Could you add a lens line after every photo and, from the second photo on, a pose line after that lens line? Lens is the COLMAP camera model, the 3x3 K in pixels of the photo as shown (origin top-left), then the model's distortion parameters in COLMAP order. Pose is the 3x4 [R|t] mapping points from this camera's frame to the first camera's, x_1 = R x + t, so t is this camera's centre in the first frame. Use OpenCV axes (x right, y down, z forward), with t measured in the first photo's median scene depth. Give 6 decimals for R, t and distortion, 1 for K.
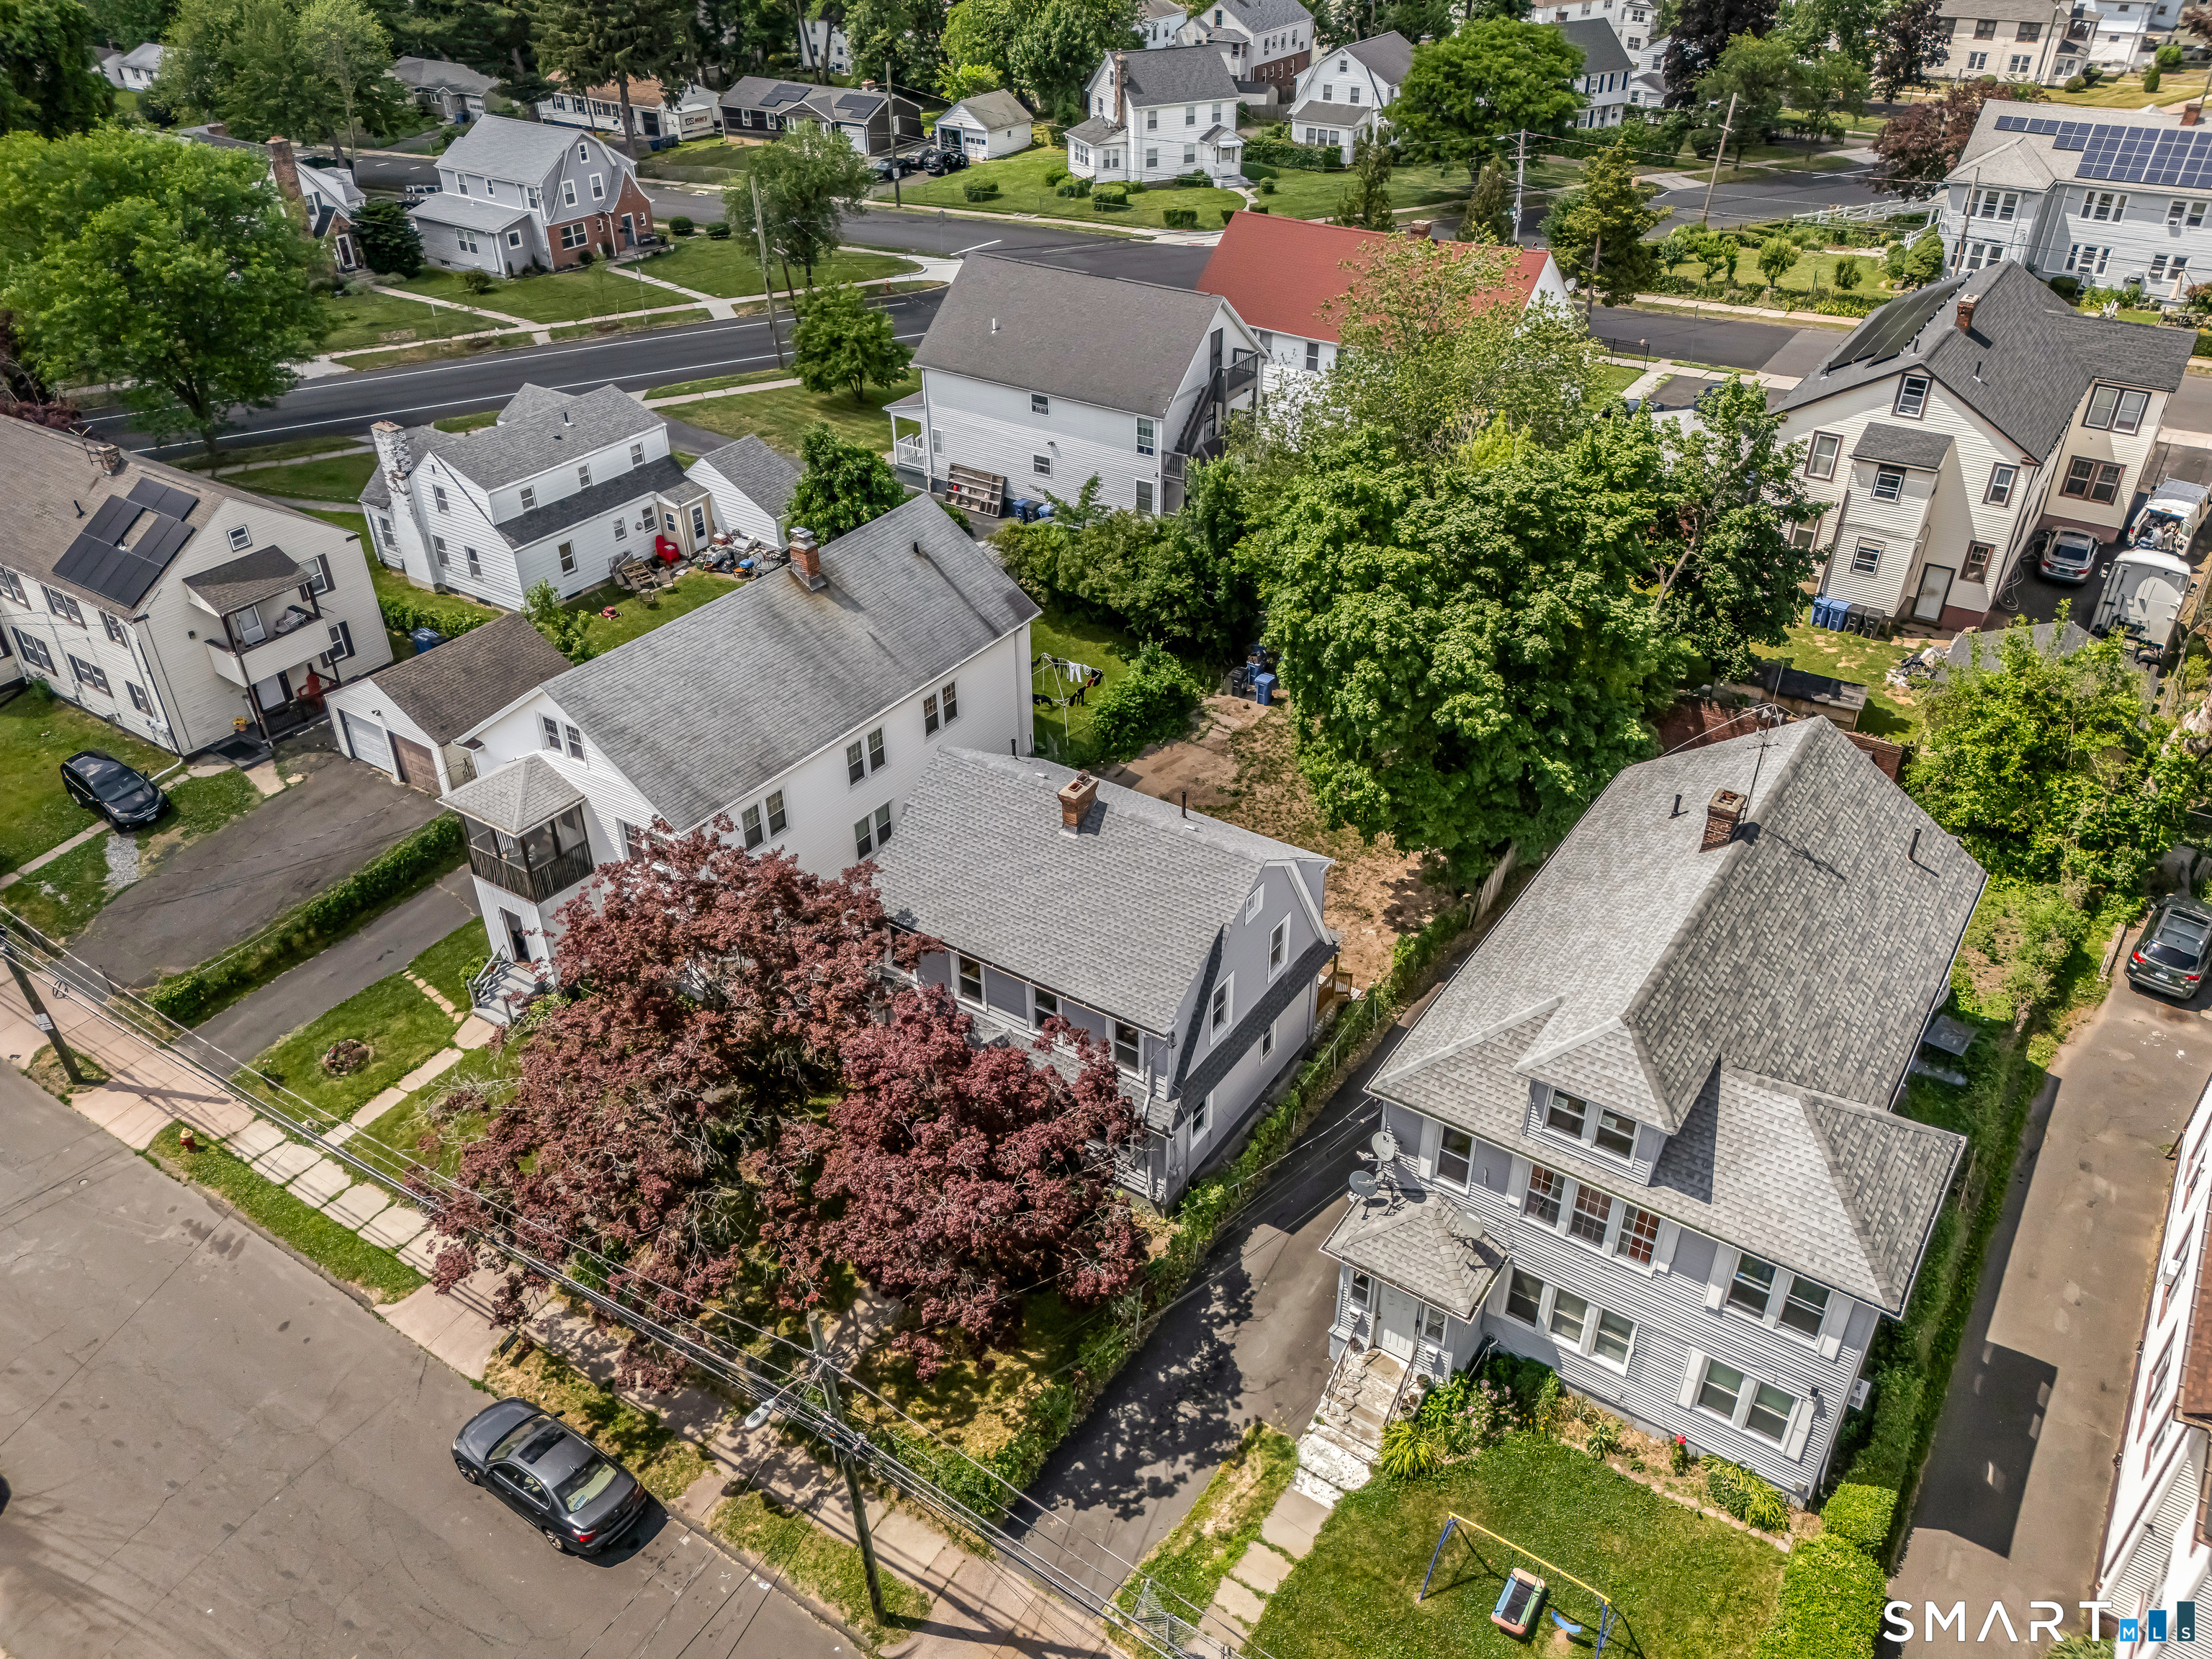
lens RADIAL K [[1644.6, 0, 1106.0], [0, 1644.6, 829.5], [0, 0, 1]] dist [0.057551, -0.048100]
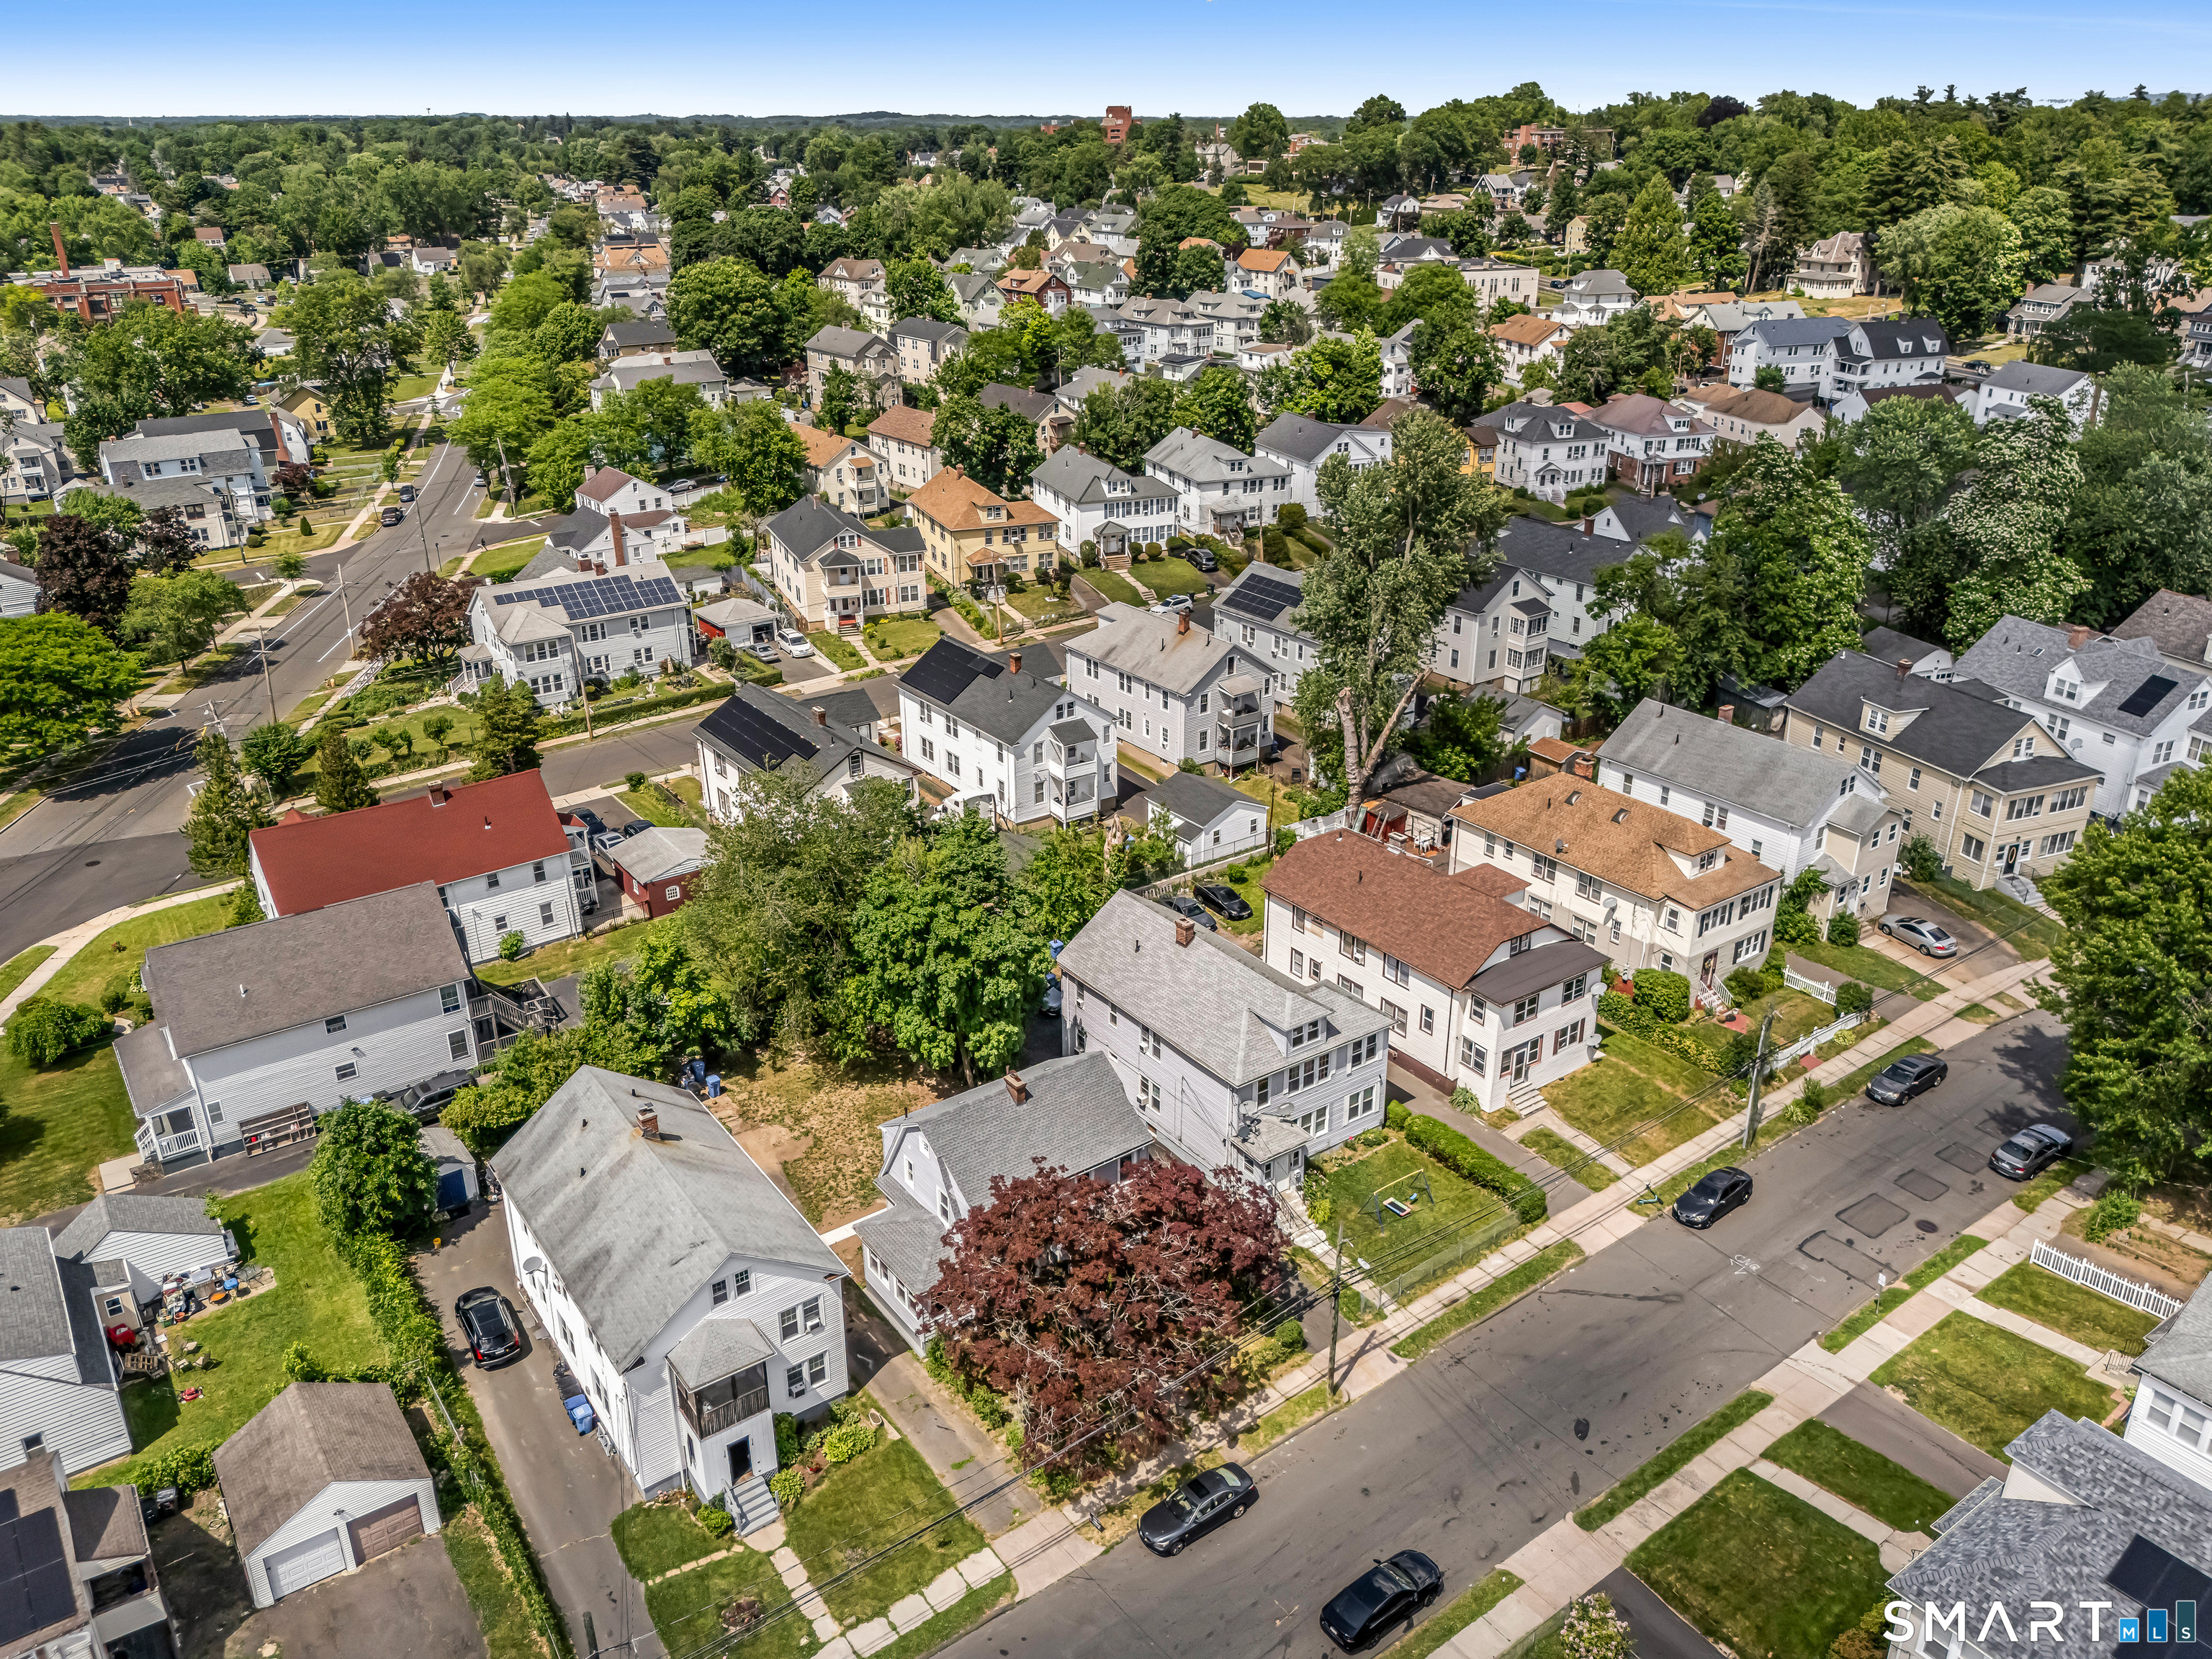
lens RADIAL K [[1643.1, 0, 1106.0], [0, 1643.1, 829.5], [0, 0, 1]] dist [0.095950, -0.126831]
pose [[0.348618, -0.365763, 0.862950, -0.853546], [0.520010, 0.841487, 0.146591, -0.278570], [-0.779779, 0.397639, 0.483558, -0.036671]]
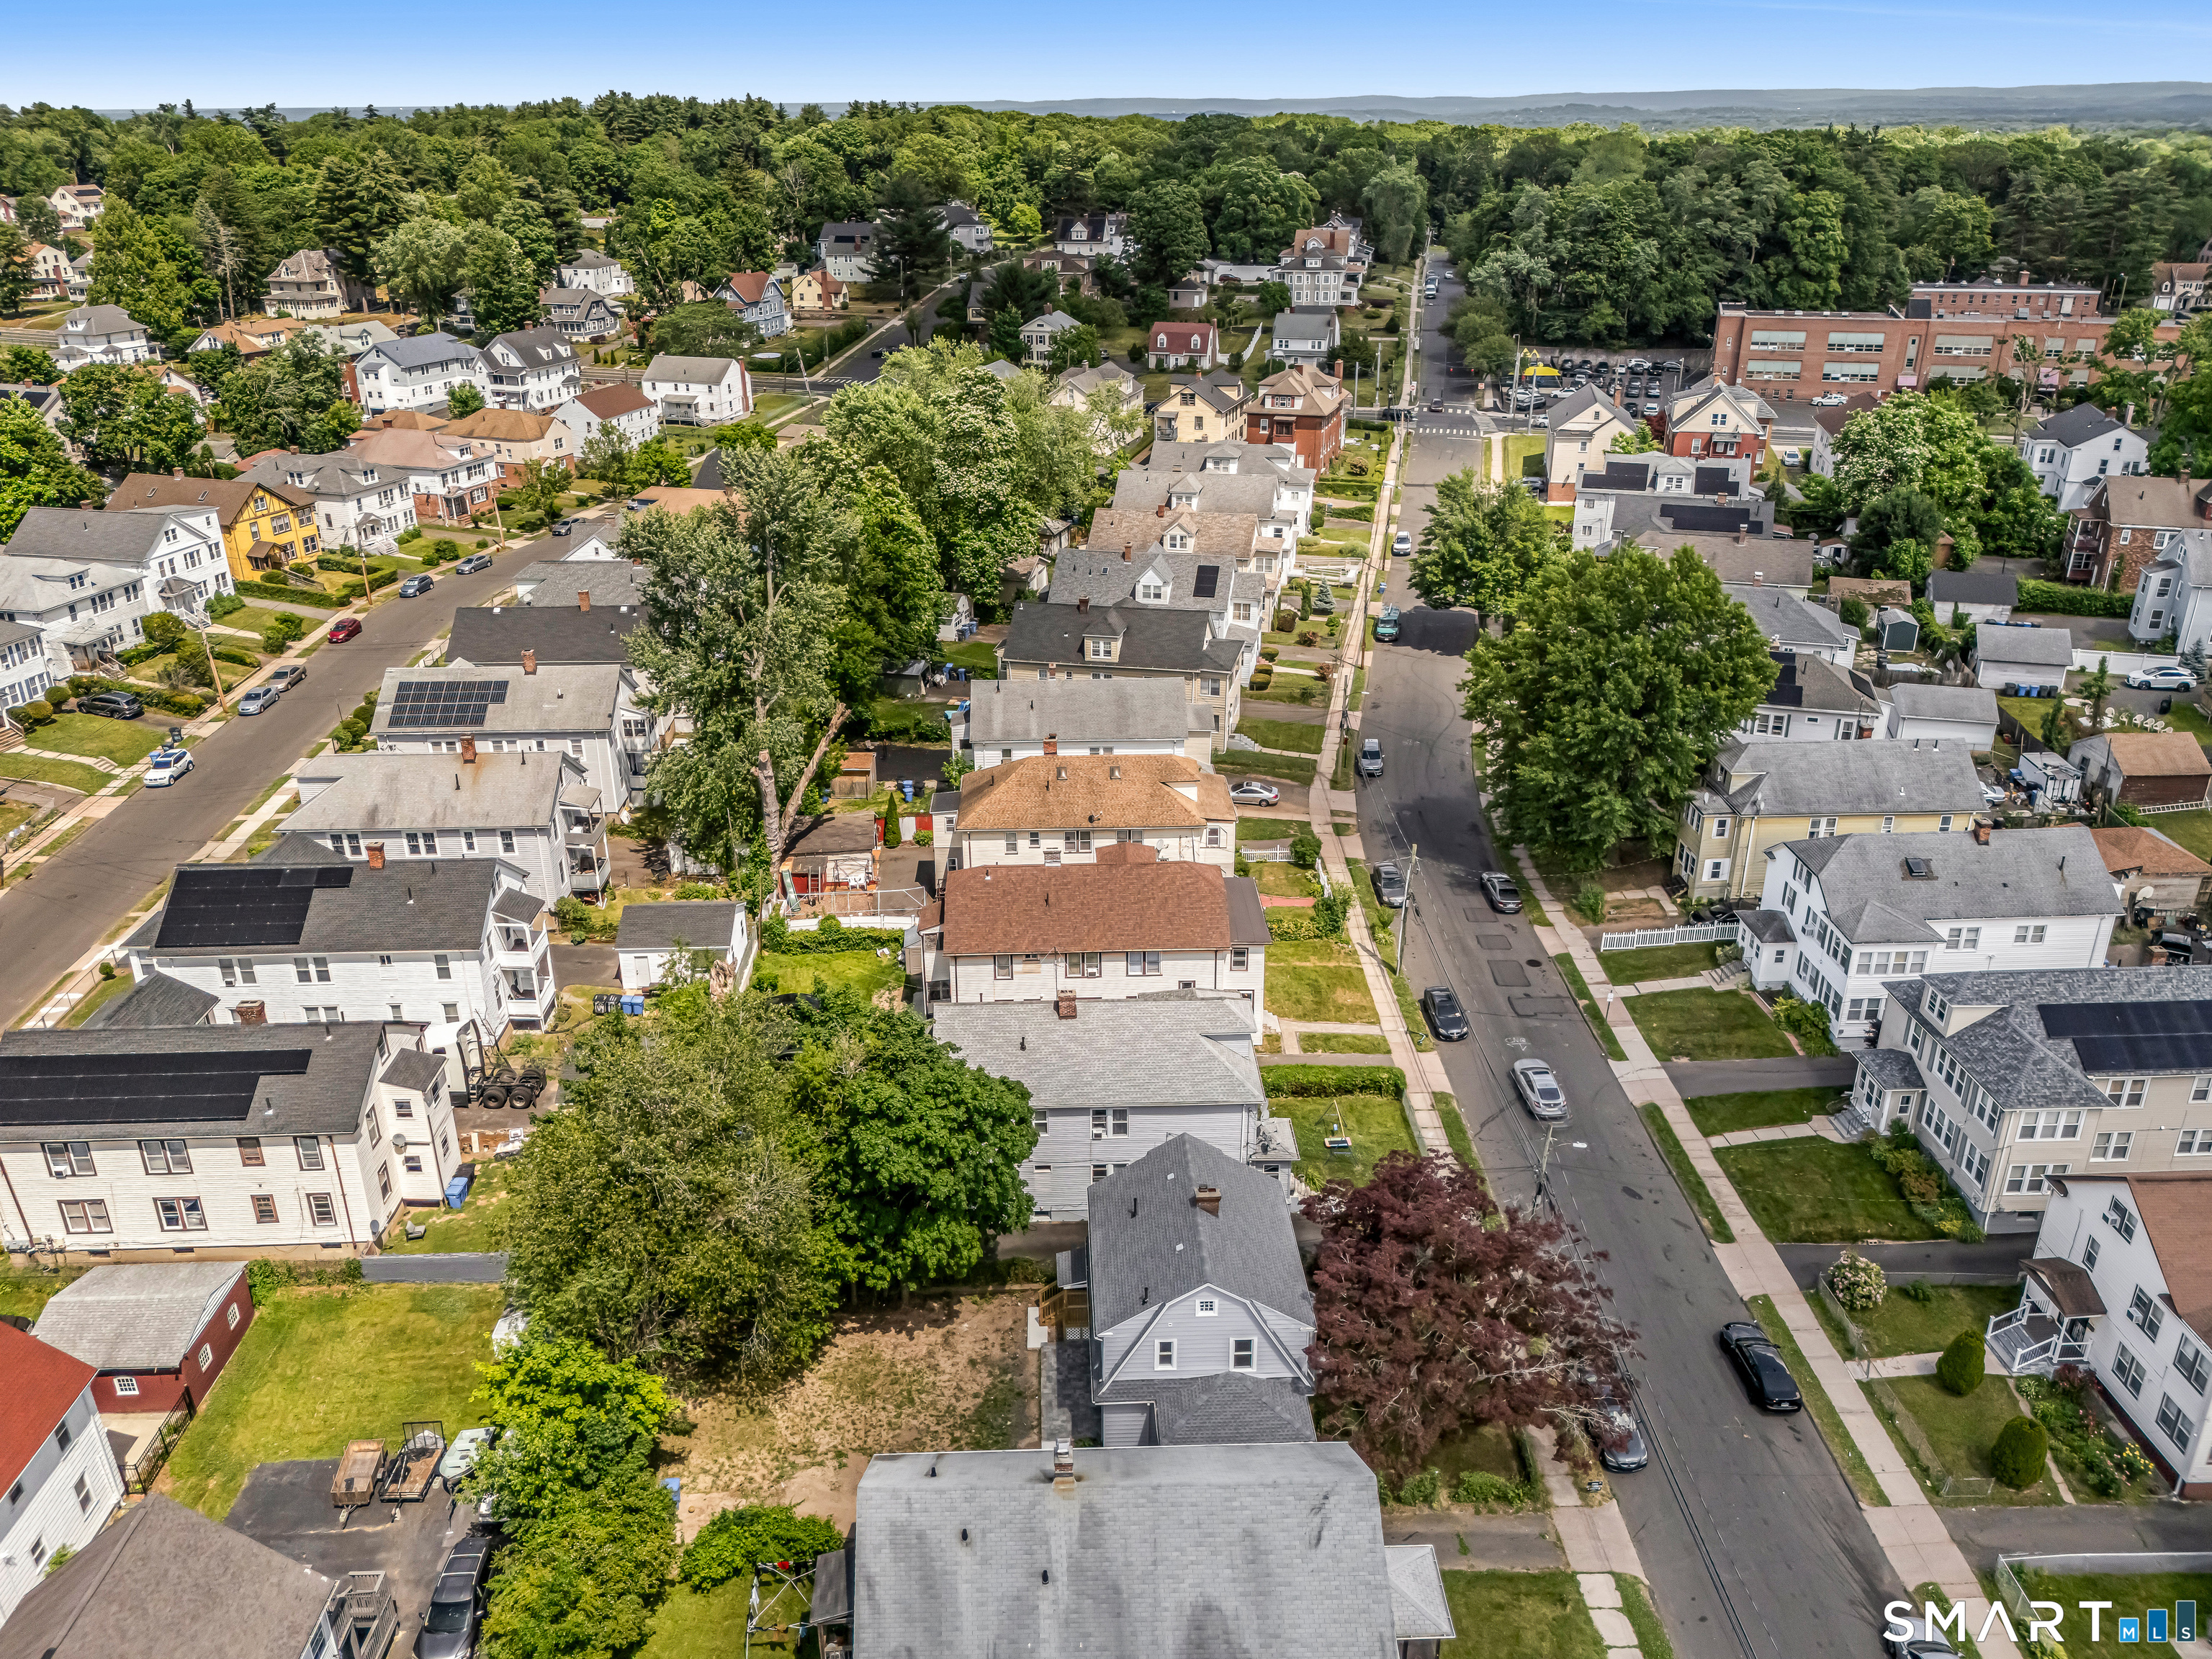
lens RADIAL K [[1643.1, 0, 1106.0], [0, 1643.1, 829.5], [0, 0, 1]] dist [0.095950, -0.126831]
pose [[-0.588464, -0.308851, 0.747209, -0.634836], [0.454595, 0.637863, 0.621670, -0.781148], [-0.668620, 0.705508, -0.234958, 0.709215]]
